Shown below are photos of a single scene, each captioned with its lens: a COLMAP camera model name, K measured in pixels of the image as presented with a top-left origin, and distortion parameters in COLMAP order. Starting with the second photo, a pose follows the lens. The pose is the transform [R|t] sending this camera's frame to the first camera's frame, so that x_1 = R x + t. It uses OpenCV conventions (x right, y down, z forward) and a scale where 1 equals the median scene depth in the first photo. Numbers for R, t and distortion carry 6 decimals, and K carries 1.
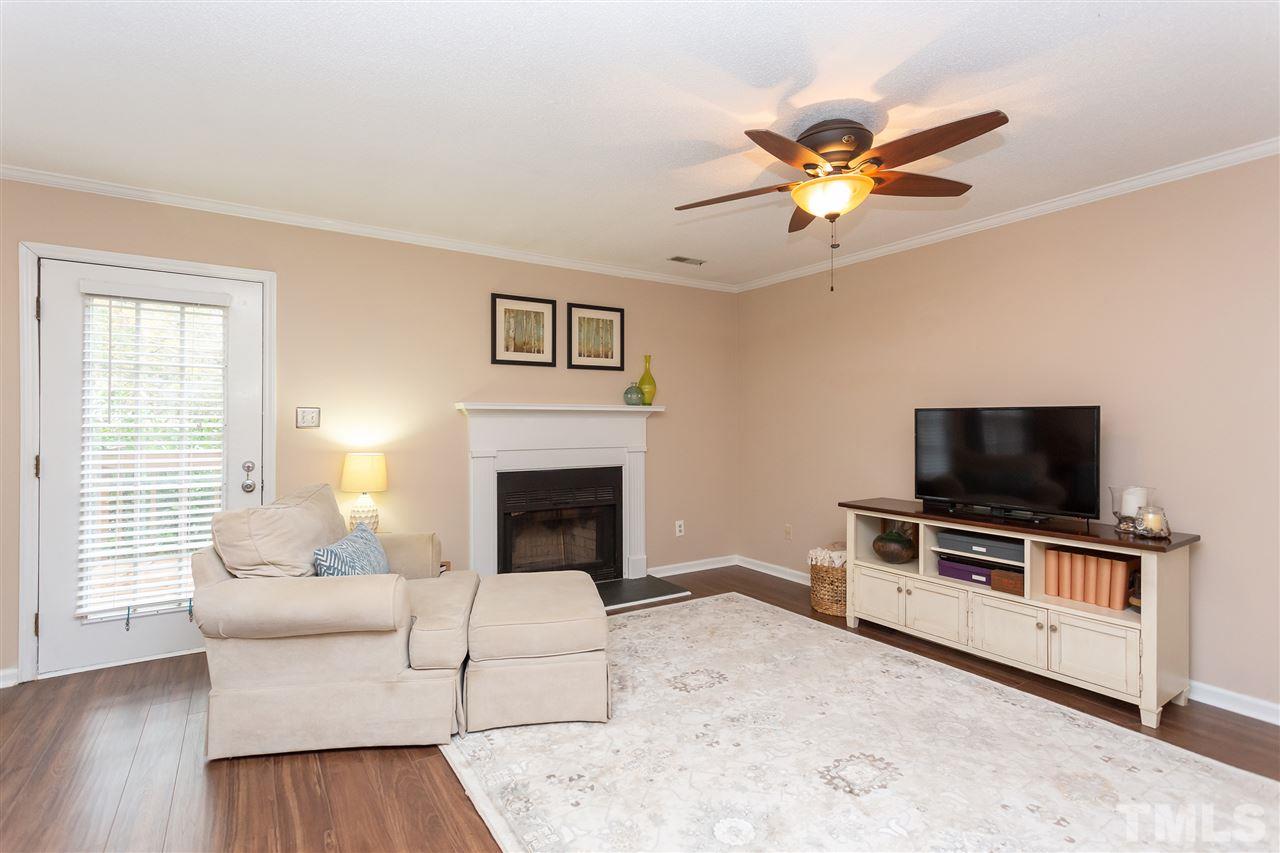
lens RADIAL K [[608.7, 0, 639.3], [0, 608.7, 430.6], [0, 0, 1]] dist [-0.000851, 0.000295]
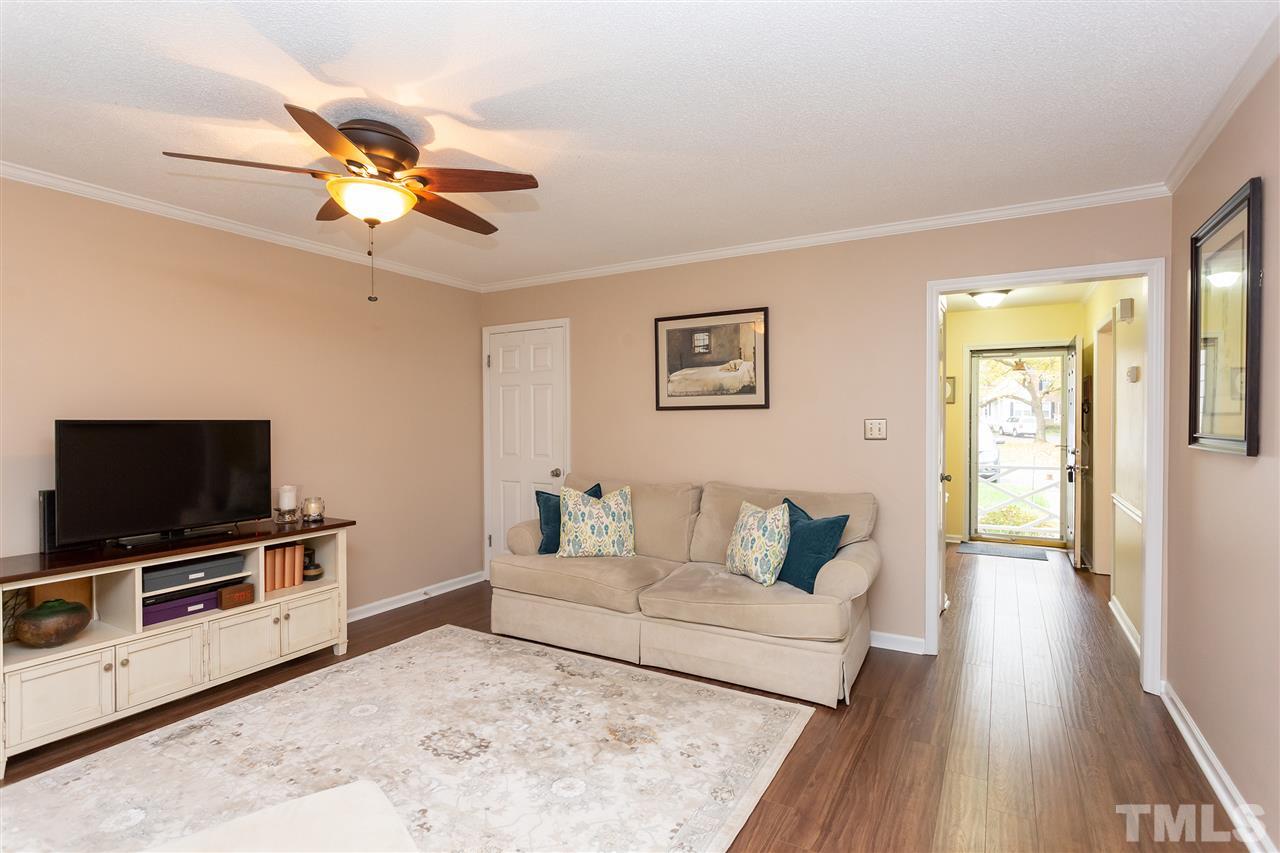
lens RADIAL K [[608.7, 0, 639.3], [0, 608.7, 430.6], [0, 0, 1]] dist [-0.000851, 0.000295]
pose [[-0.446138, -0.020641, 0.894726, -0.612679], [0.008872, 0.999583, 0.027484, -0.048530], [-0.894920, 0.020200, -0.445768, 0.886594]]
